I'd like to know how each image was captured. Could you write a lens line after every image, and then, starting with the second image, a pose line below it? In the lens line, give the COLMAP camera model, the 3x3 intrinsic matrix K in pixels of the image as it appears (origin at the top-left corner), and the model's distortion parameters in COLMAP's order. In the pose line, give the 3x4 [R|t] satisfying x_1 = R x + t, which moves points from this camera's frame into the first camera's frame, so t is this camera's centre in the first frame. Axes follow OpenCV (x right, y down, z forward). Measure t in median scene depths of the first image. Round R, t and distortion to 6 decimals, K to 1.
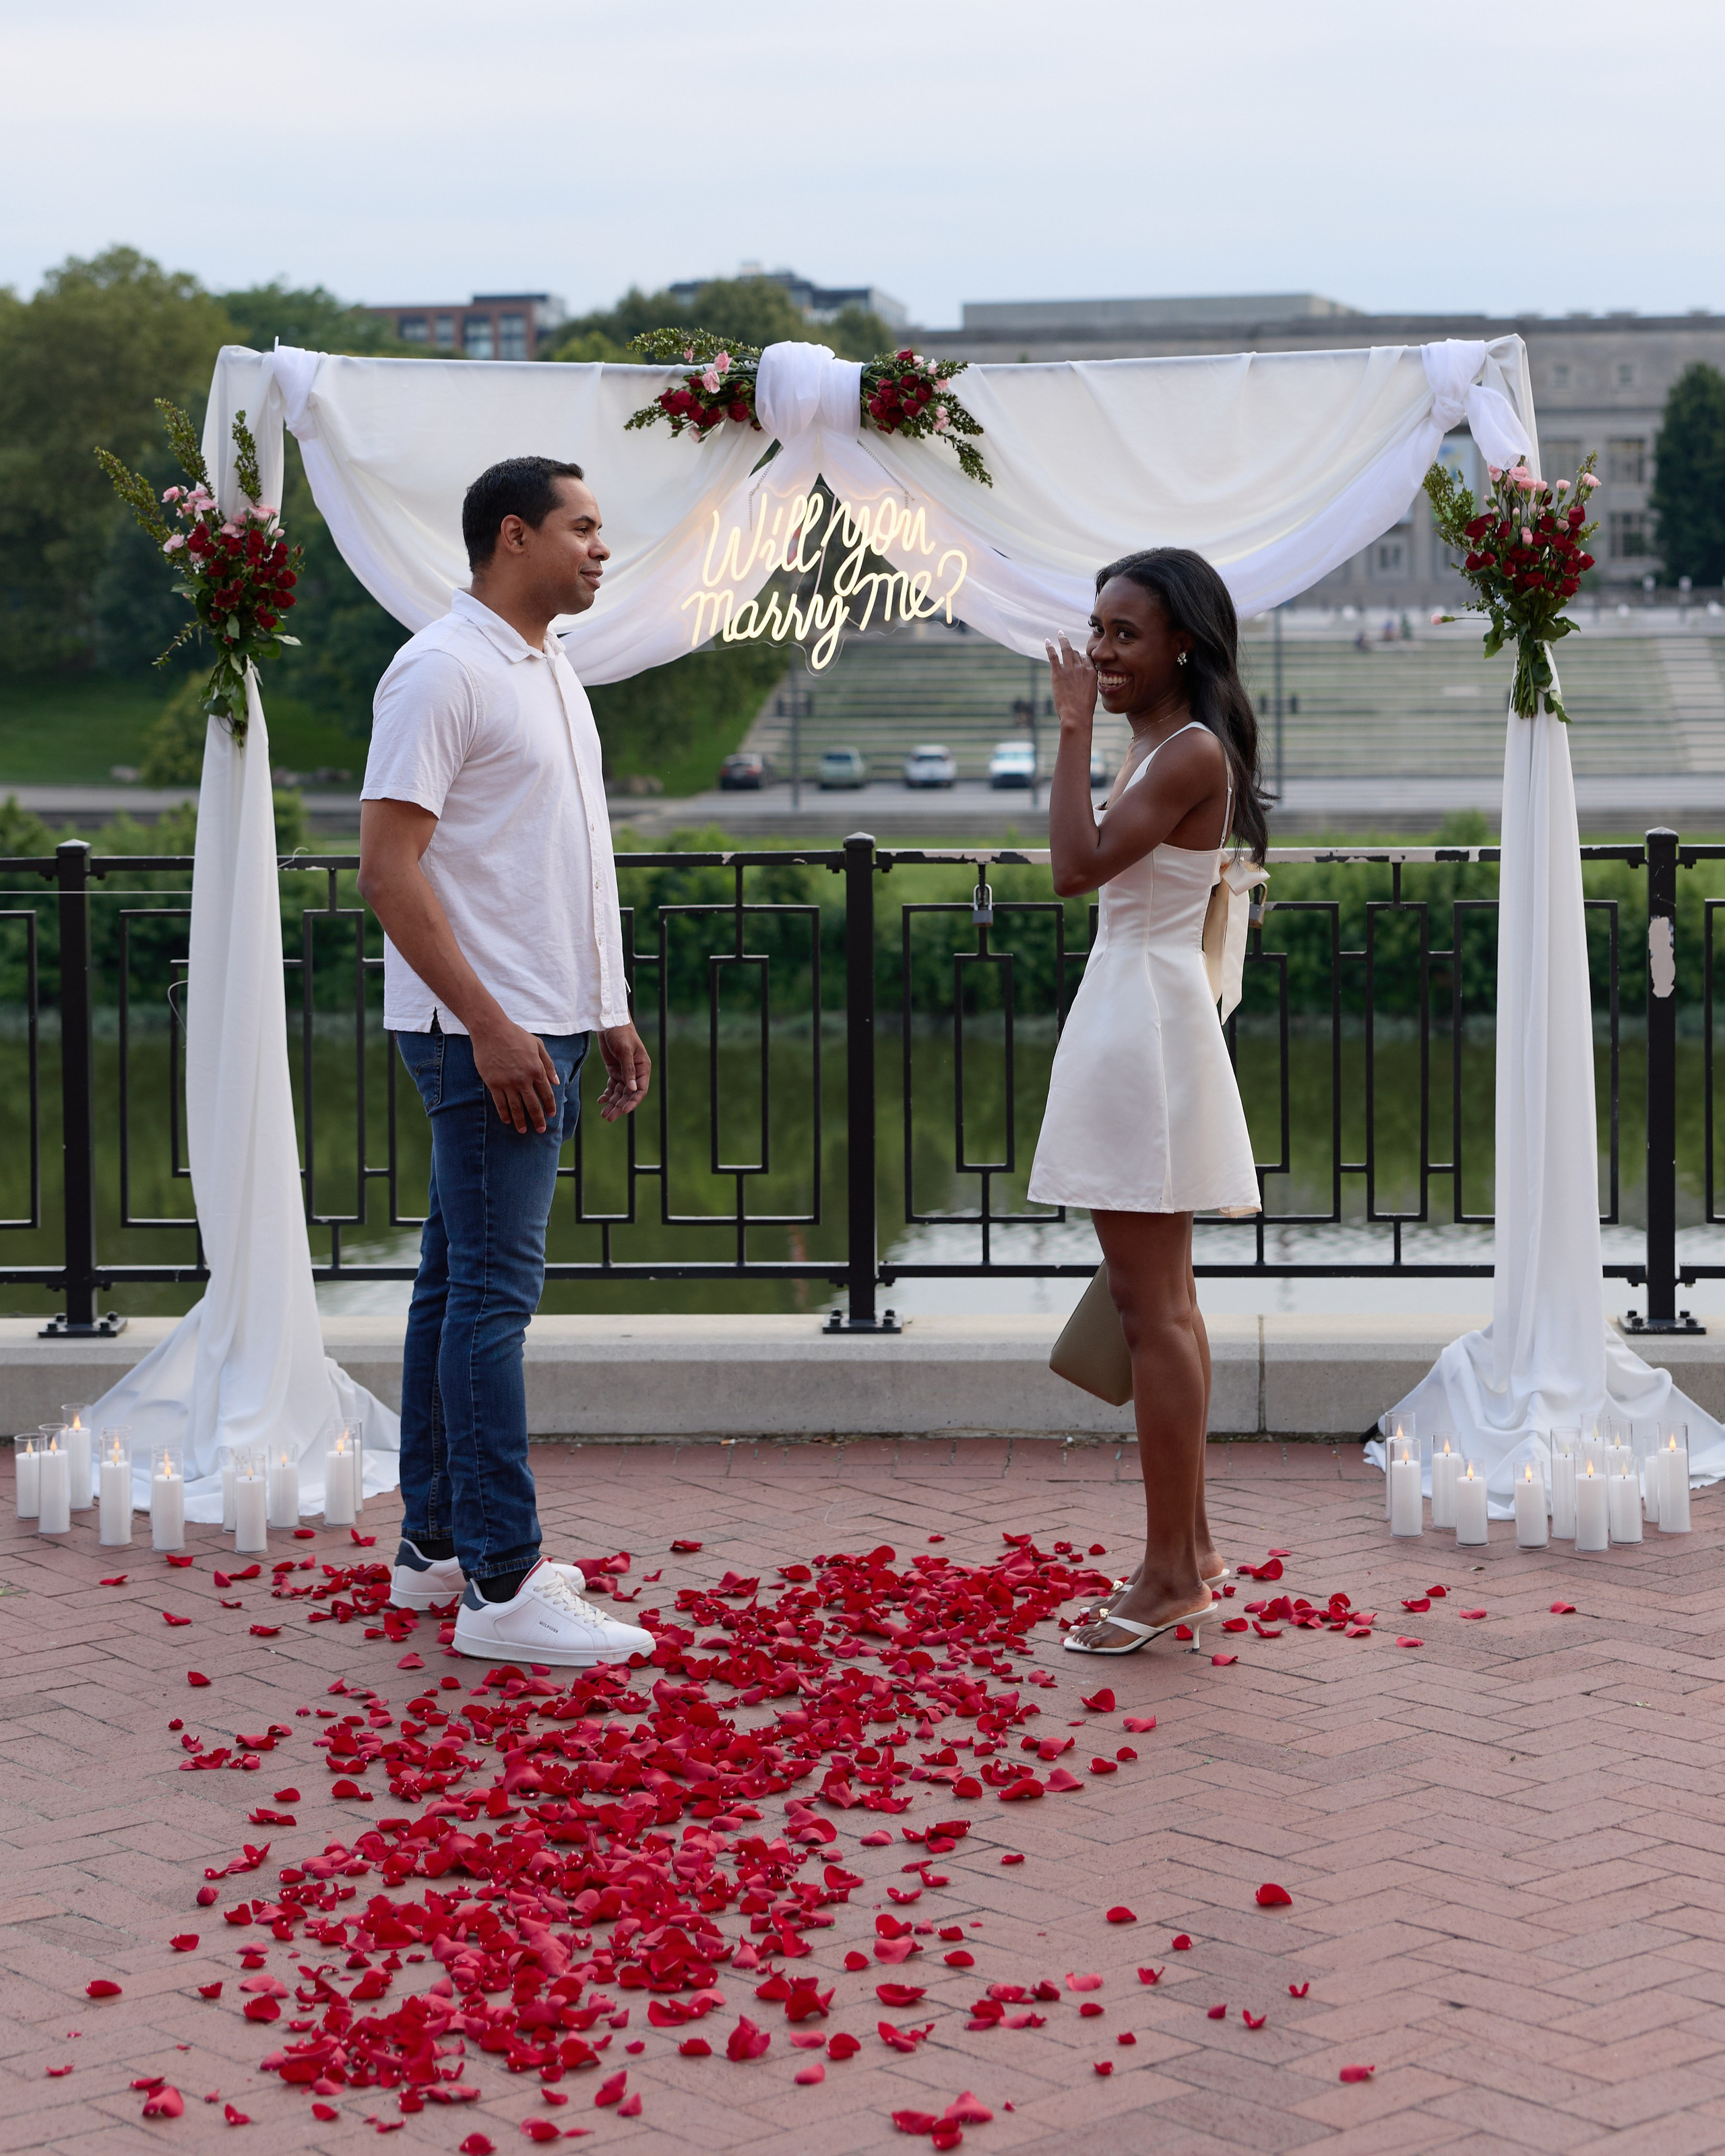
lens RADIAL K [[4513.7, 0, 854.9], [0, 4513.7, 578.5], [0, 0, 1]] dist [-0.003106, -0.063802]
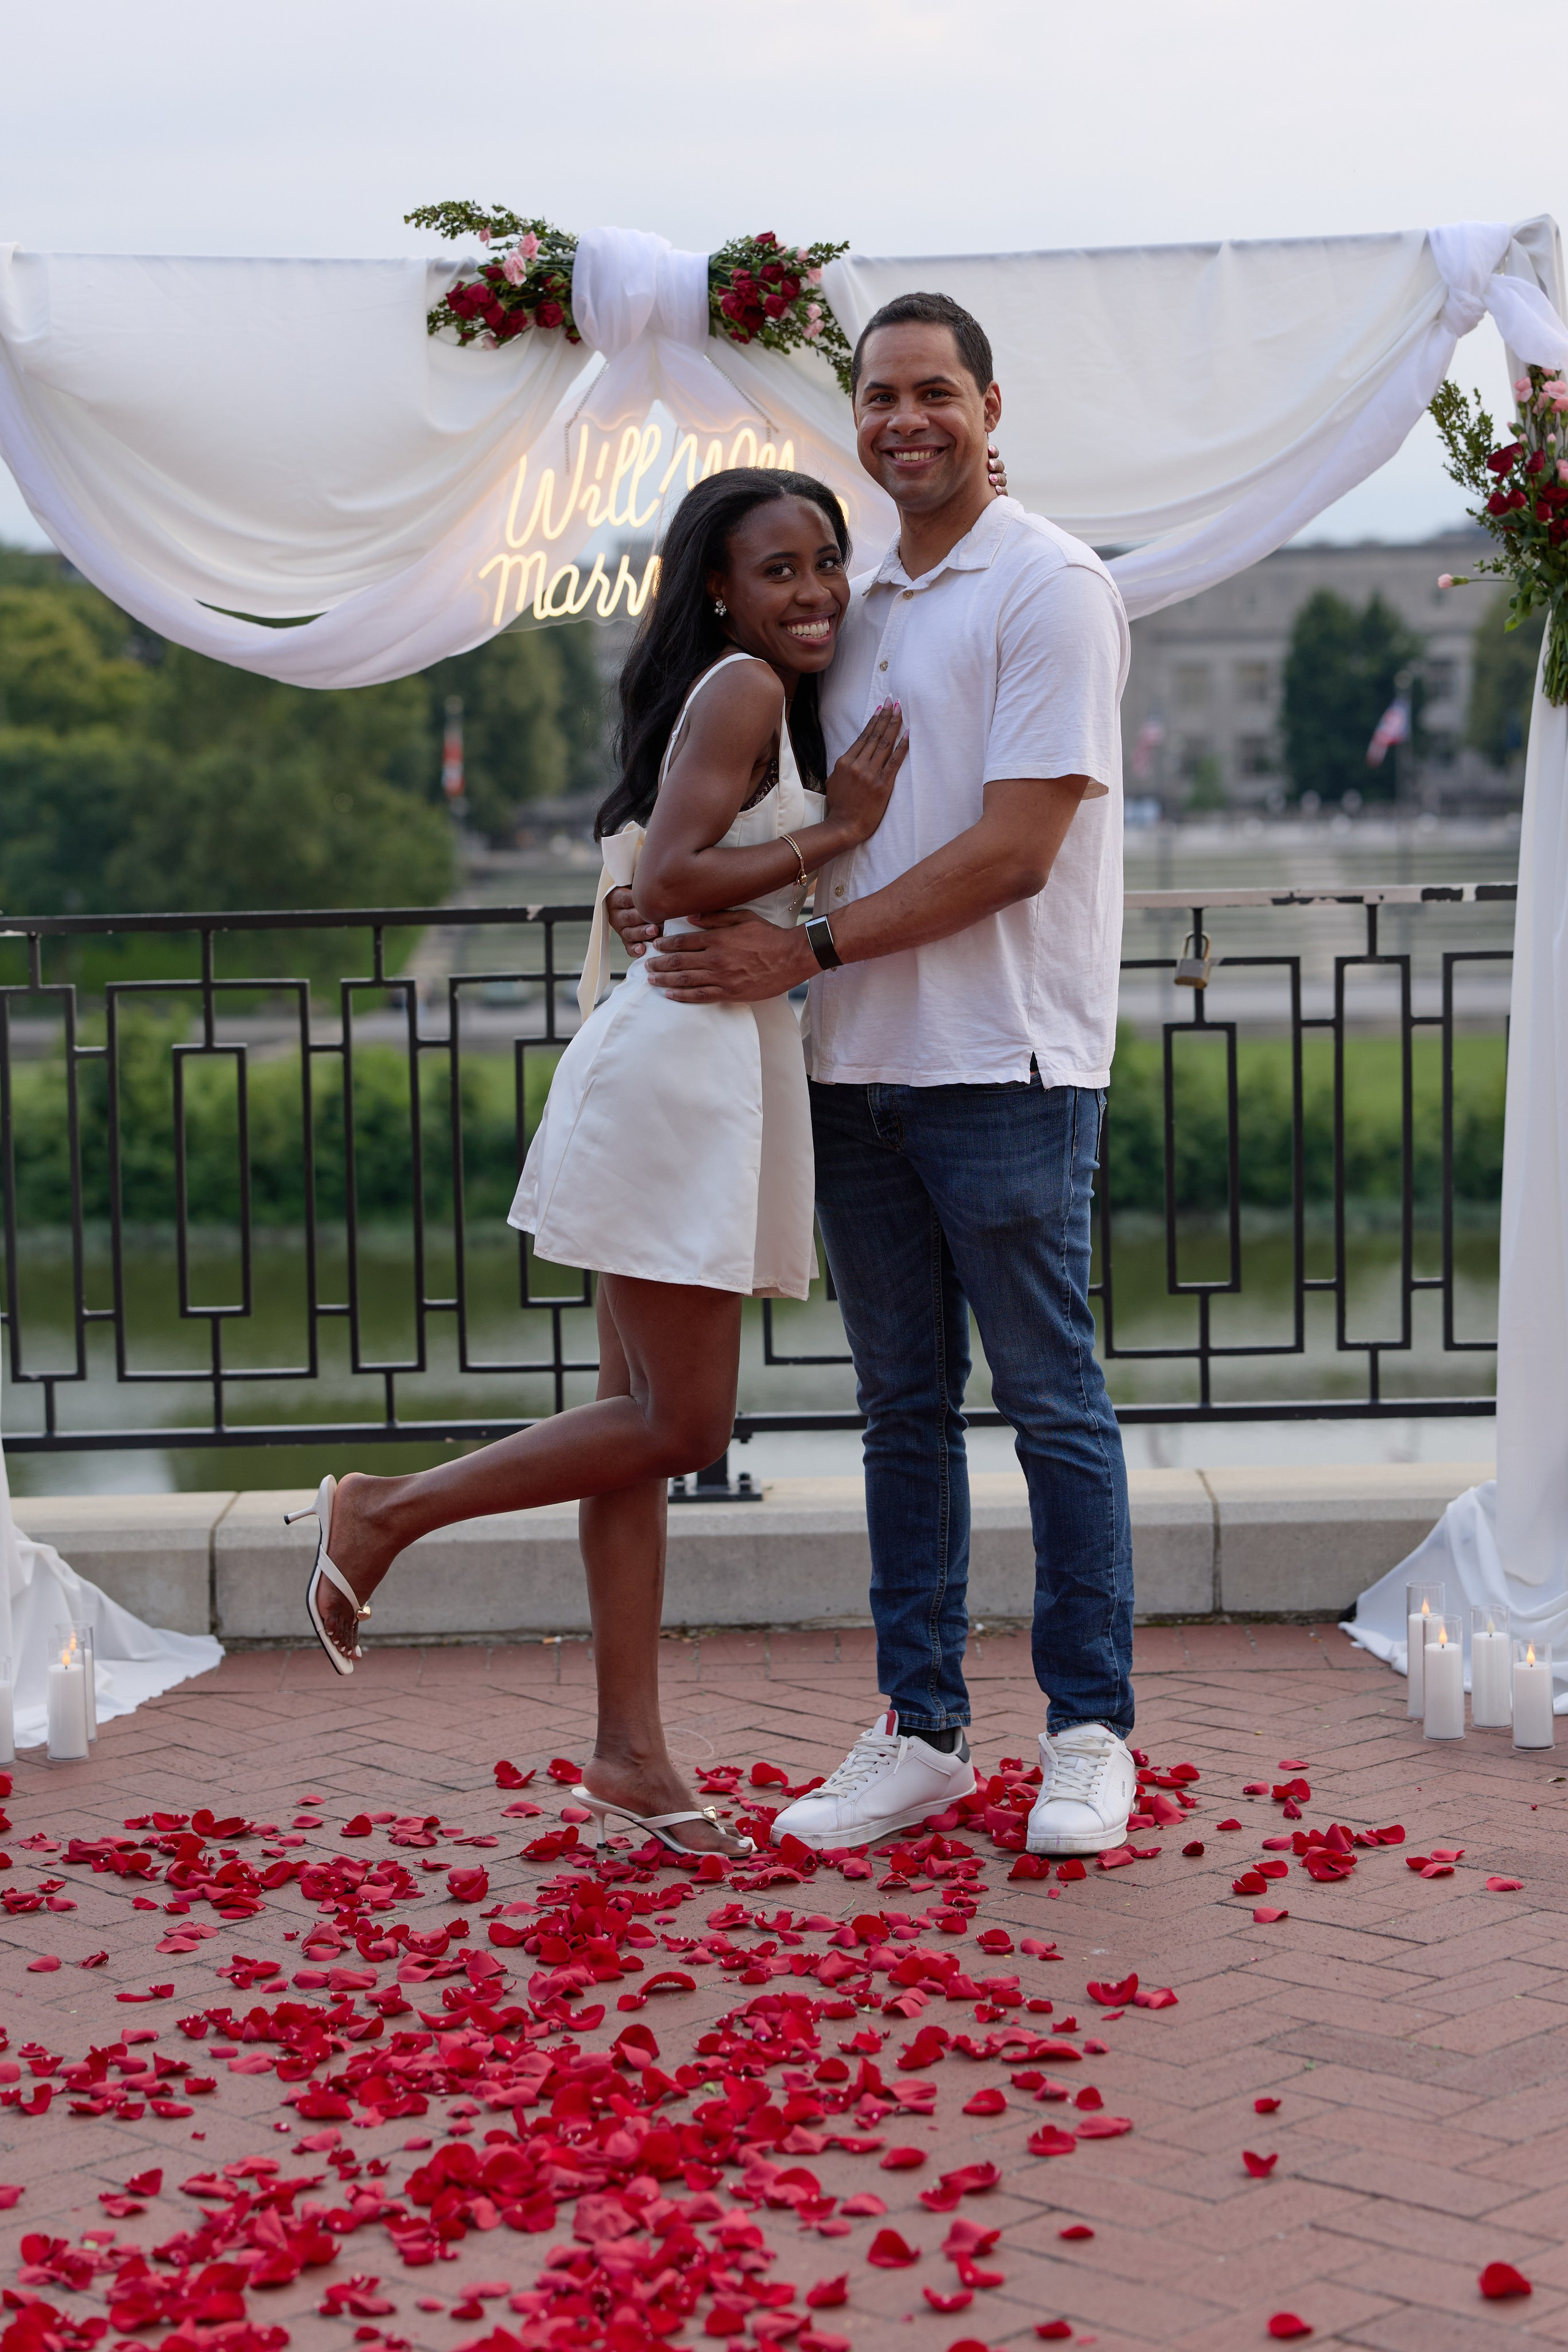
lens RADIAL K [[4324.0, 0, 768.8], [0, 4324.0, 1202.2], [0, 0, 1]] dist [-0.008749, -0.072471]
pose [[0.998142, -0.018022, 0.058197, -0.033989], [0.012688, 0.995792, 0.090761, 0.046824], [-0.059587, -0.089854, 0.994171, 0.252579]]
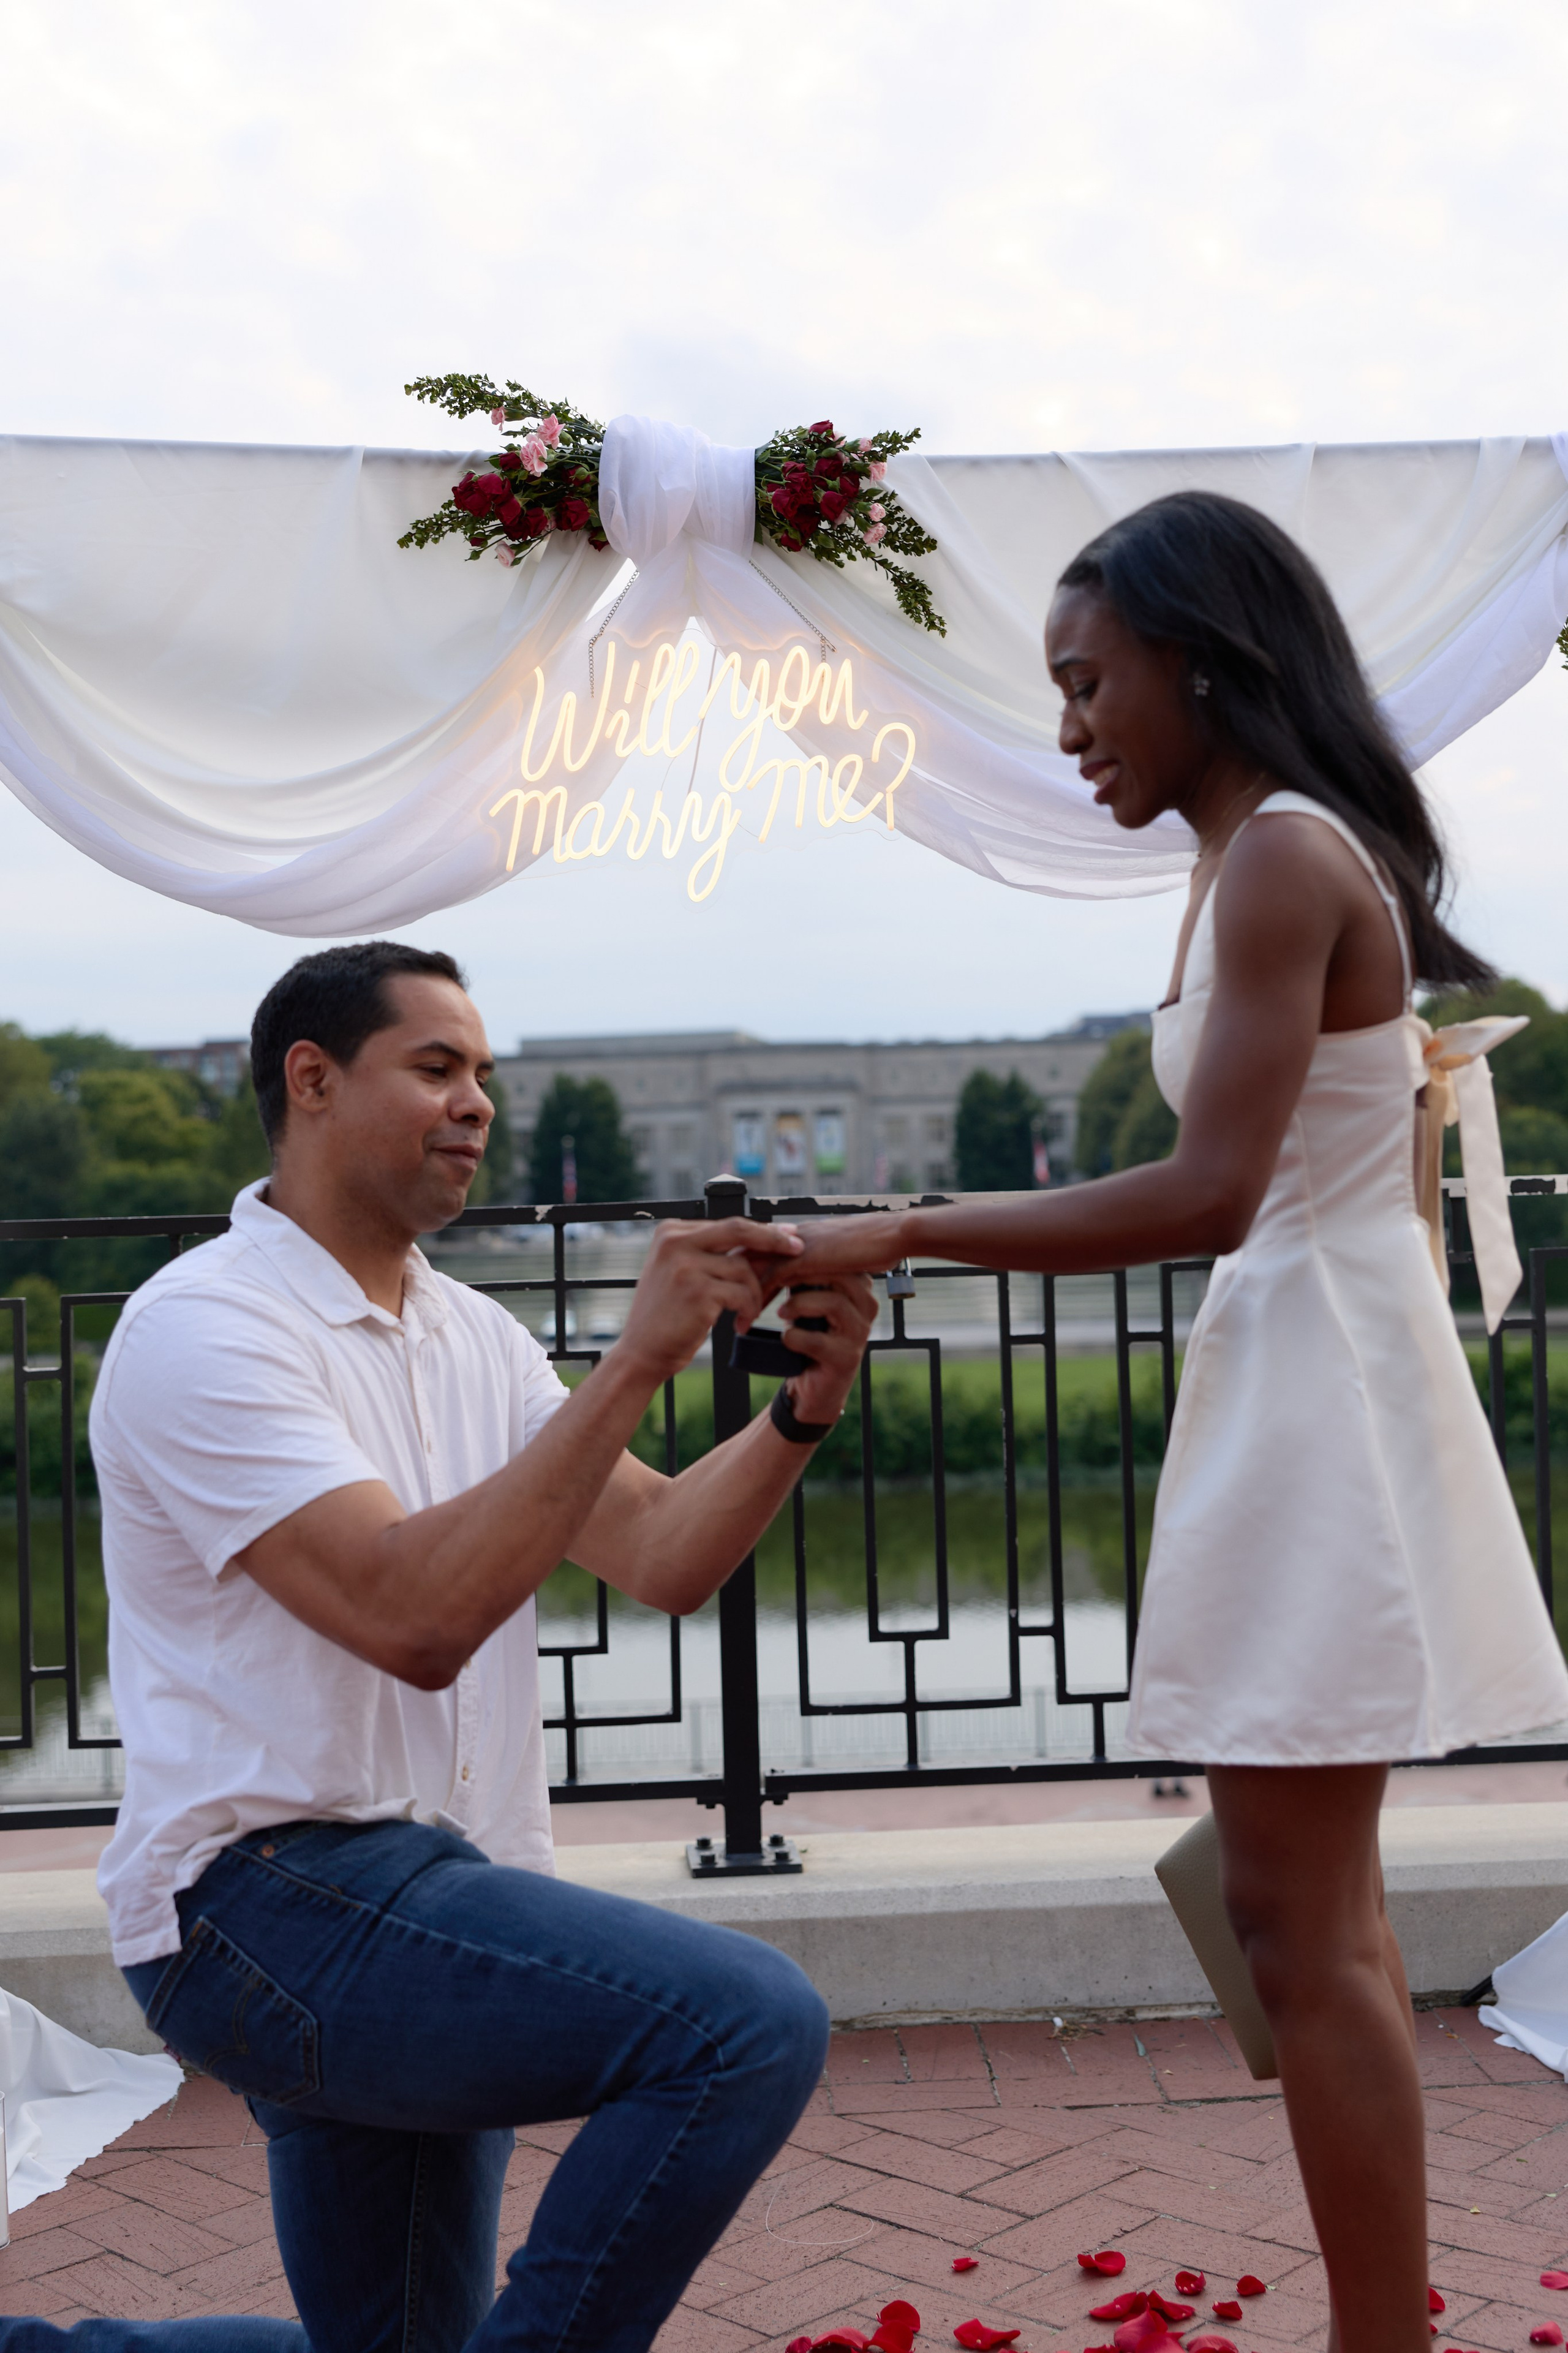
lens RADIAL K [[2822.2, 0, 786.2], [0, 2822.2, 1164.7], [0, 0, 1]] dist [-0.005951, -0.012109]
pose [[0.992799, -0.016452, 0.118658, -0.045283], [0.018506, 0.999697, -0.016227, 0.066007], [-0.118356, 0.018306, 0.992803, 0.583853]]
